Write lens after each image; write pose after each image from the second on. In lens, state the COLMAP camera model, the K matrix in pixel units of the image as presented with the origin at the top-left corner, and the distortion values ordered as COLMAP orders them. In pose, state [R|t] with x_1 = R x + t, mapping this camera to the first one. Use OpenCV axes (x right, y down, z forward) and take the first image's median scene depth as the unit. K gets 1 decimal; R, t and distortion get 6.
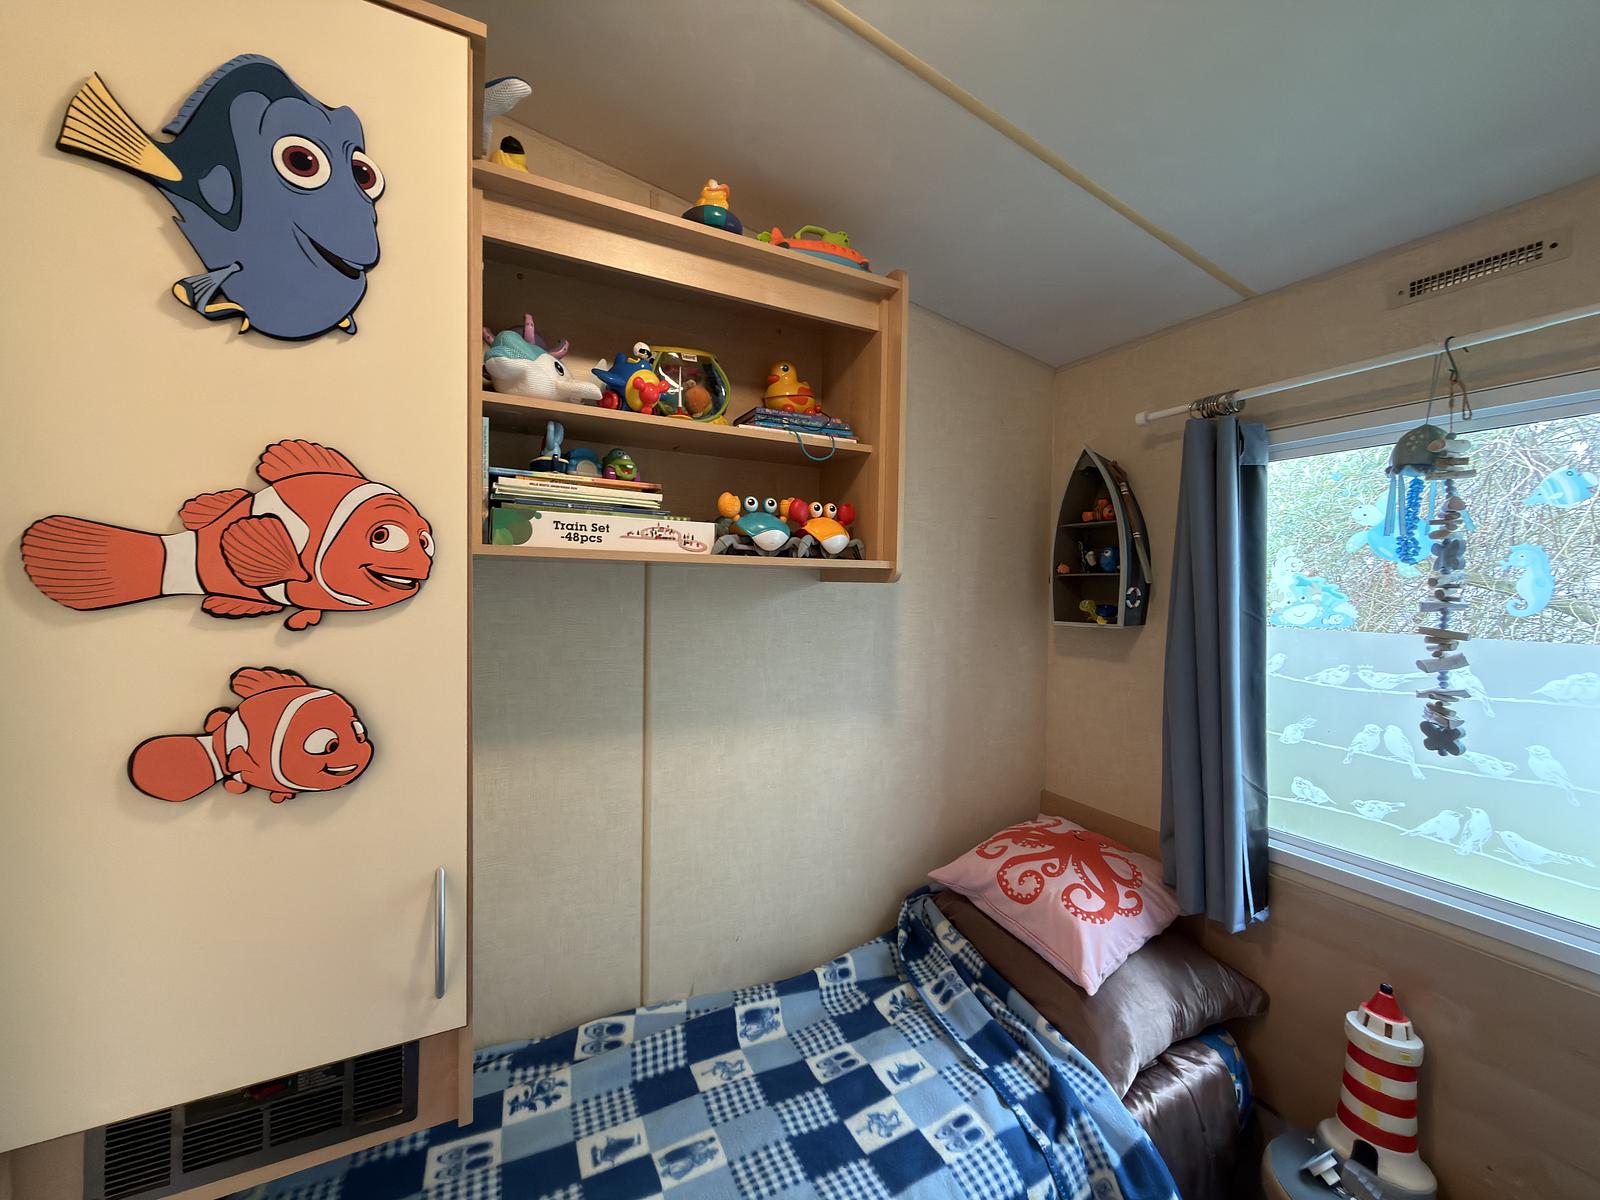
lens RADIAL K [[637.2, 0, 798.7], [0, 637.2, 595.3], [0, 0, 1]] dist [0.000892, 0.000331]
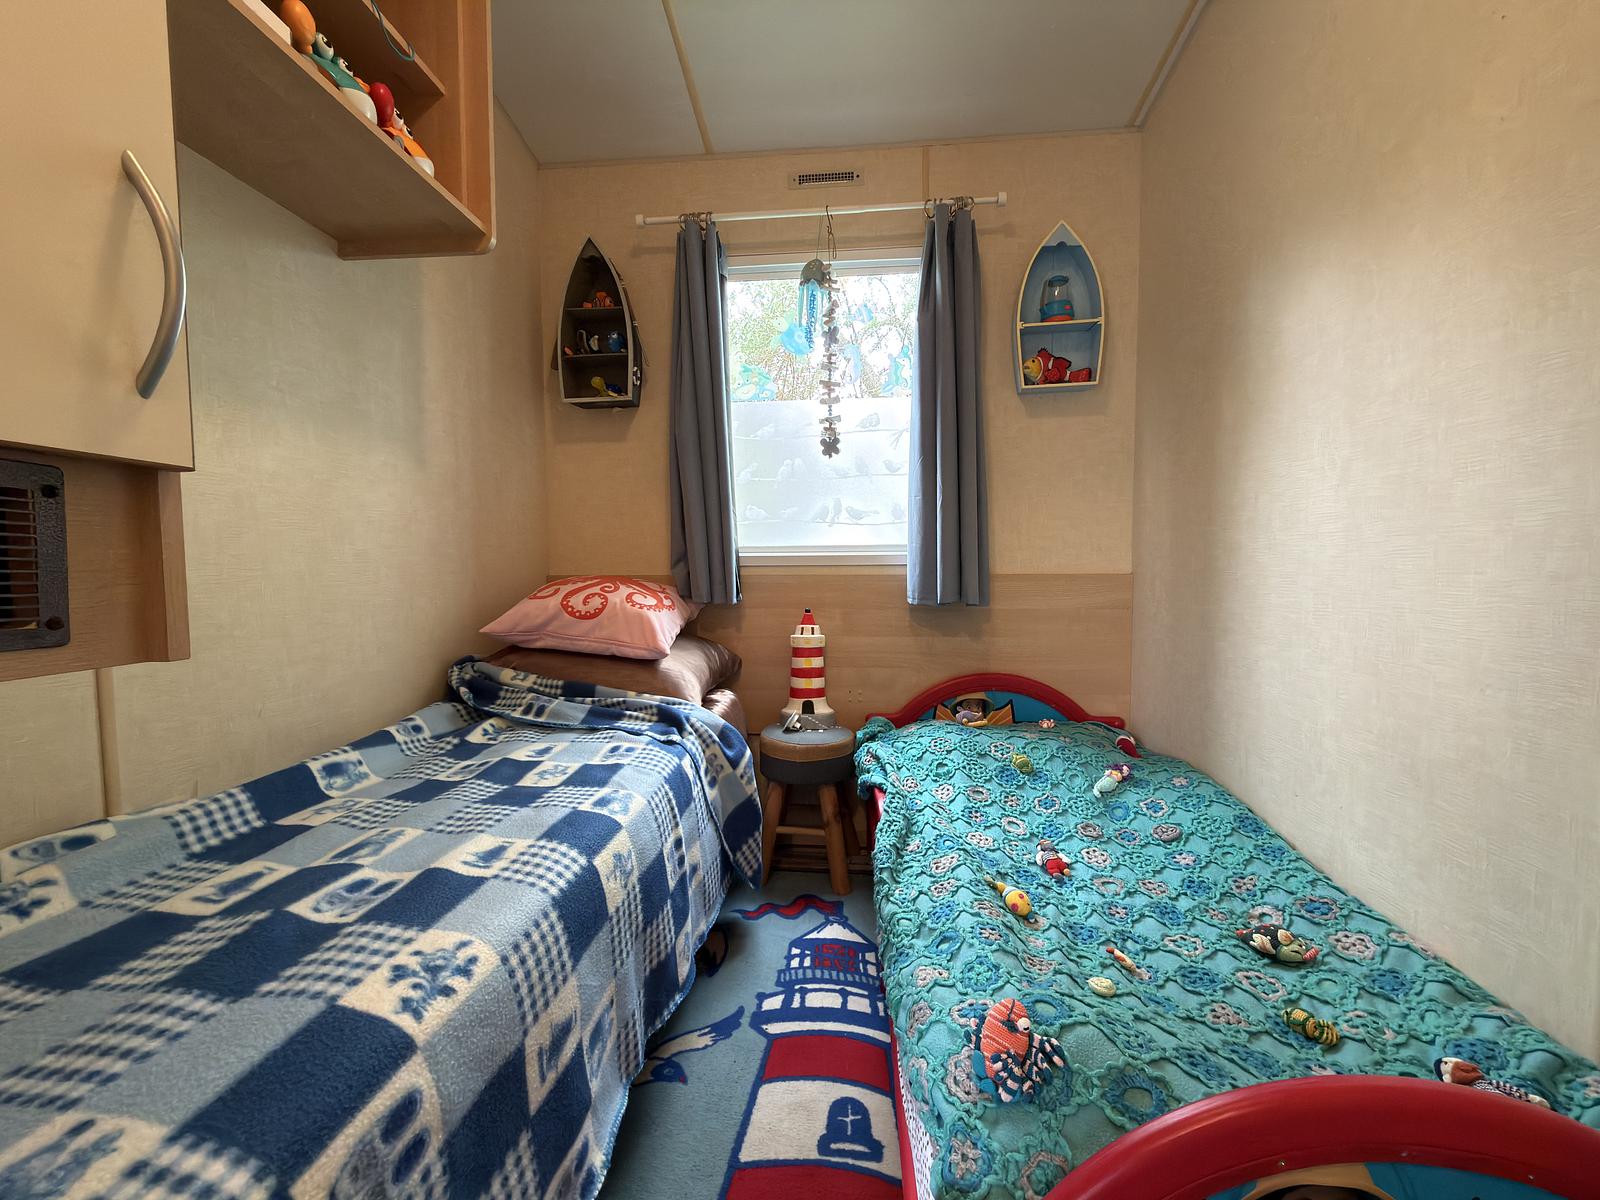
lens RADIAL K [[633.7, 0, 800.0], [0, 633.7, 600.0], [0, 0, 1]] dist [-0.002755, -0.000304]
pose [[0.538268, -0.063894, 0.840348, -0.398294], [0.032691, 0.997954, 0.054938, 0.438350], [-0.842139, -0.002099, 0.539256, 0.123515]]
